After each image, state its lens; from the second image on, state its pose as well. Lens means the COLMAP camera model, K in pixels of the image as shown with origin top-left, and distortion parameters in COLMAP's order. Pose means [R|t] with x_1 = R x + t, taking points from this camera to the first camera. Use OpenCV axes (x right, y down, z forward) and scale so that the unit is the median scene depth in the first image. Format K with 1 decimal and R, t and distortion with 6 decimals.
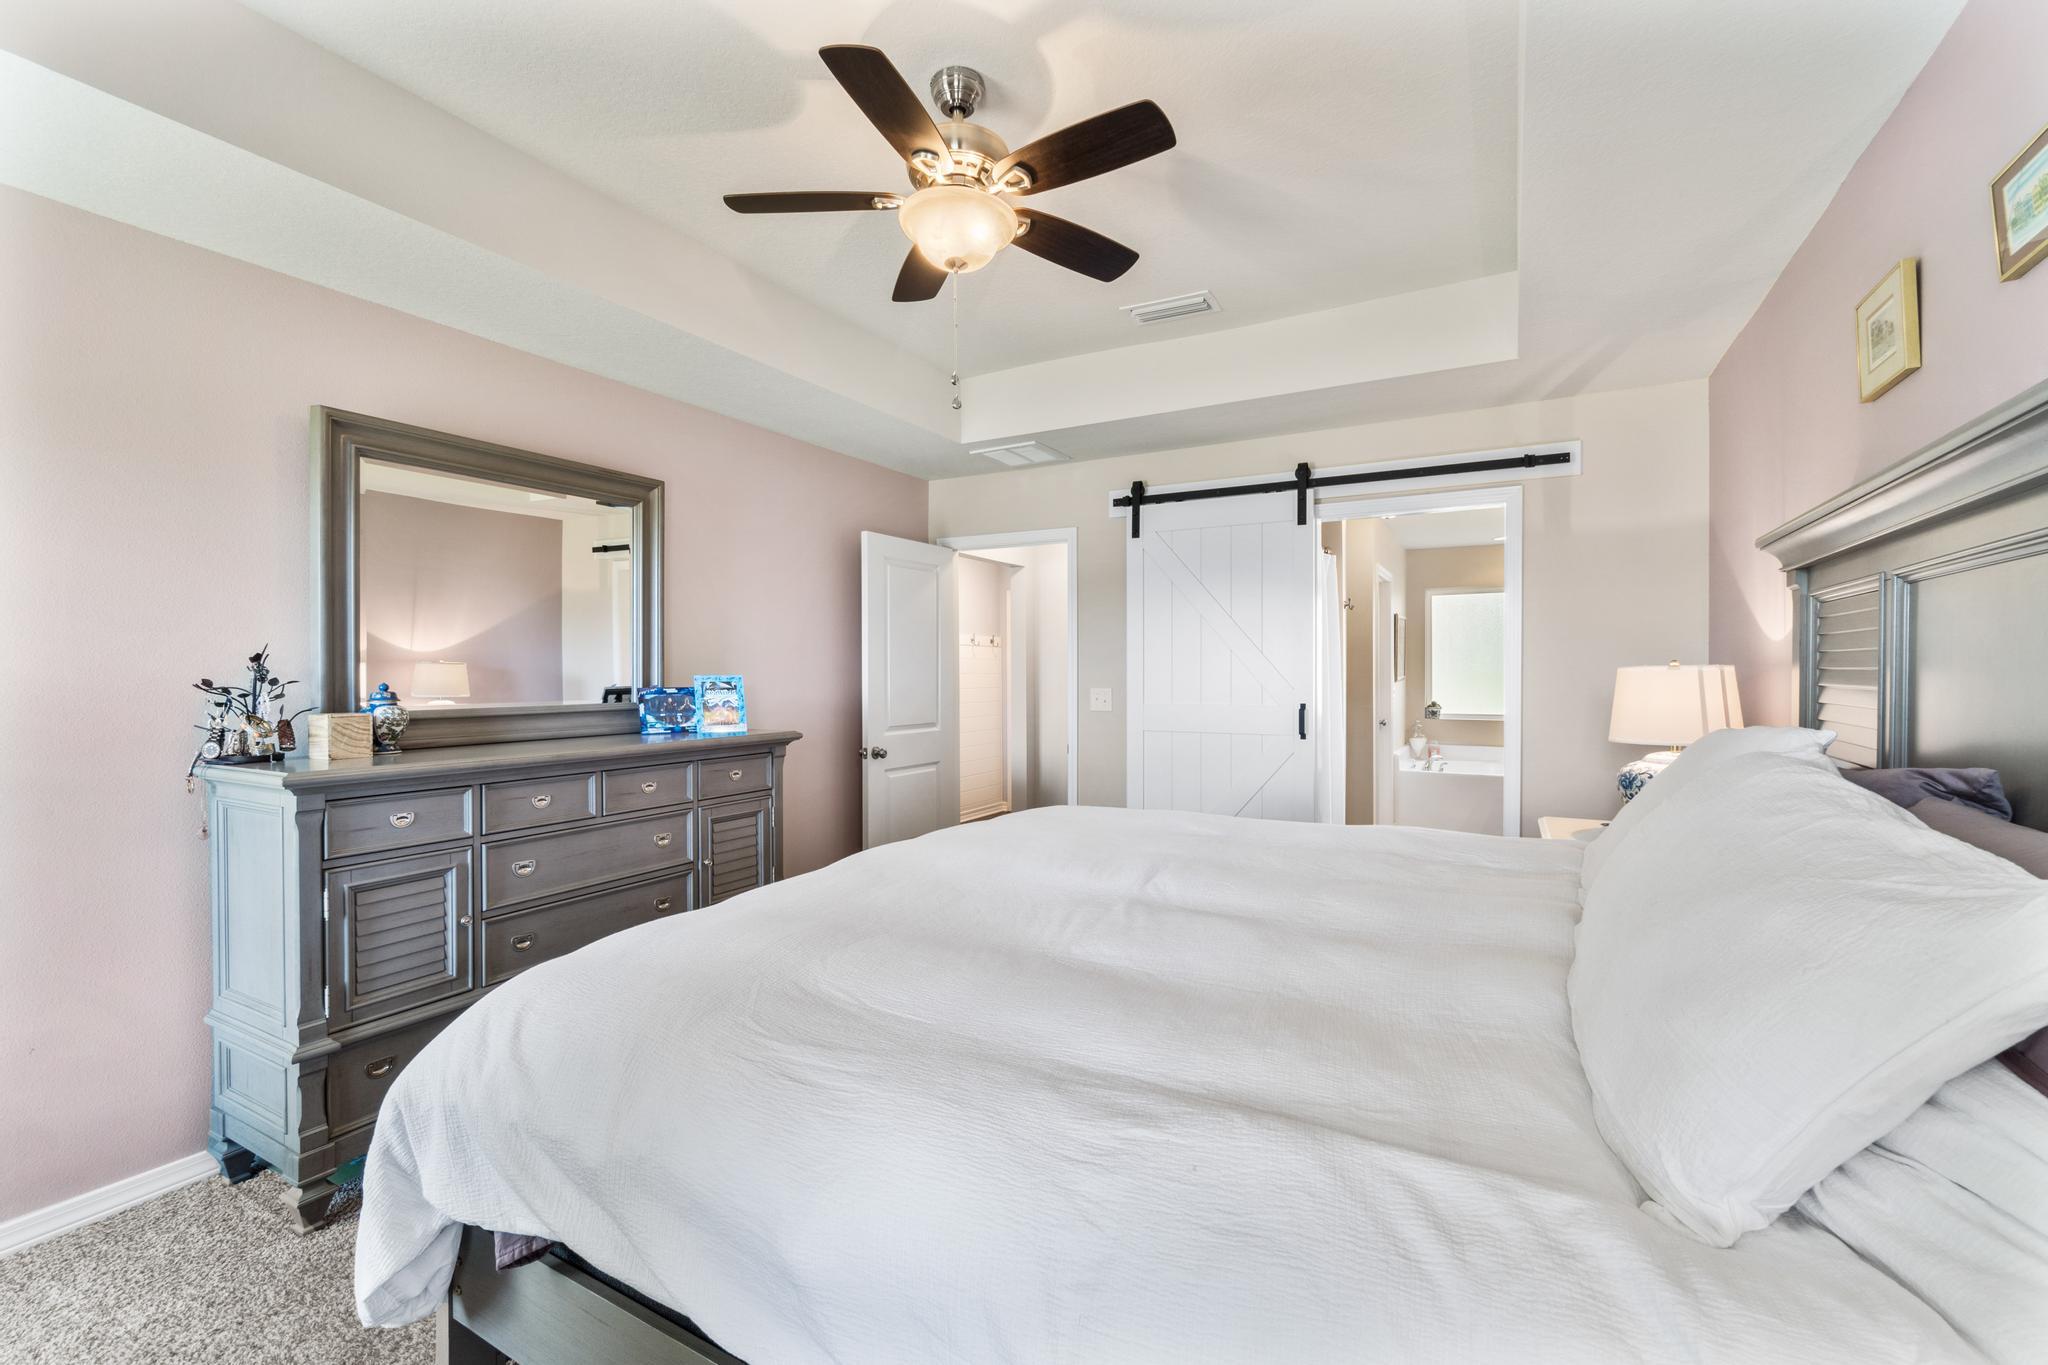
lens RADIAL K [[888.3, 0, 1009.2], [0, 888.3, 676.0], [0, 0, 1]] dist [-0.005295, 0.000607]
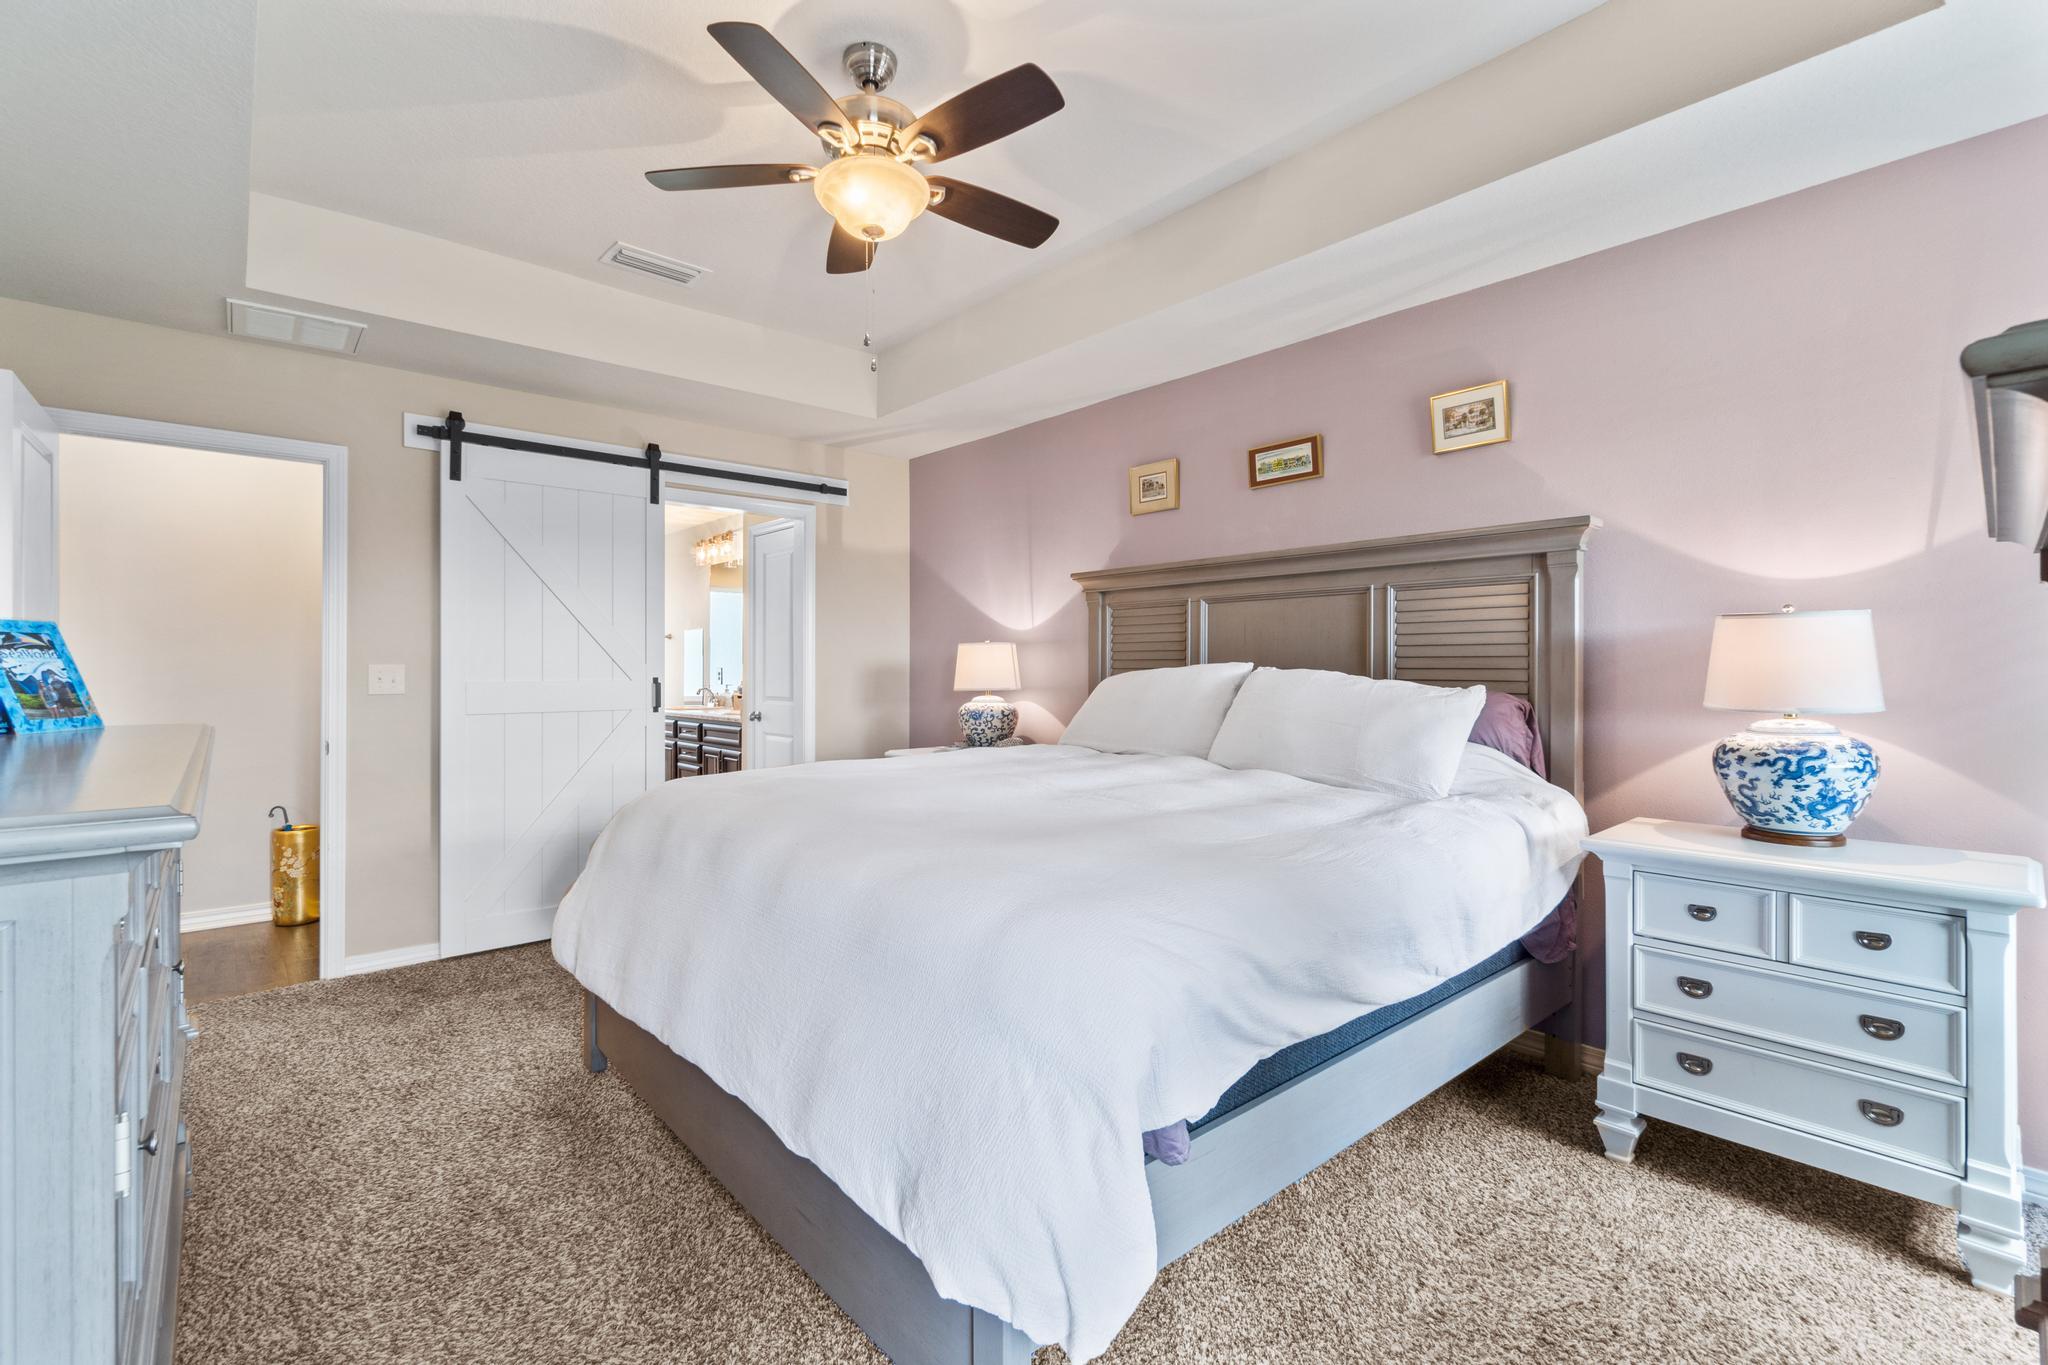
lens RADIAL K [[888.3, 0, 1028.9], [0, 888.3, 669.0], [0, 0, 1]] dist [-0.005295, 0.000607]
pose [[0.313091, -0.001785, 0.949721, -0.519477], [0.008058, 0.999967, -0.000777, 0.026584], [-0.949689, 0.007896, 0.313095, 0.266327]]
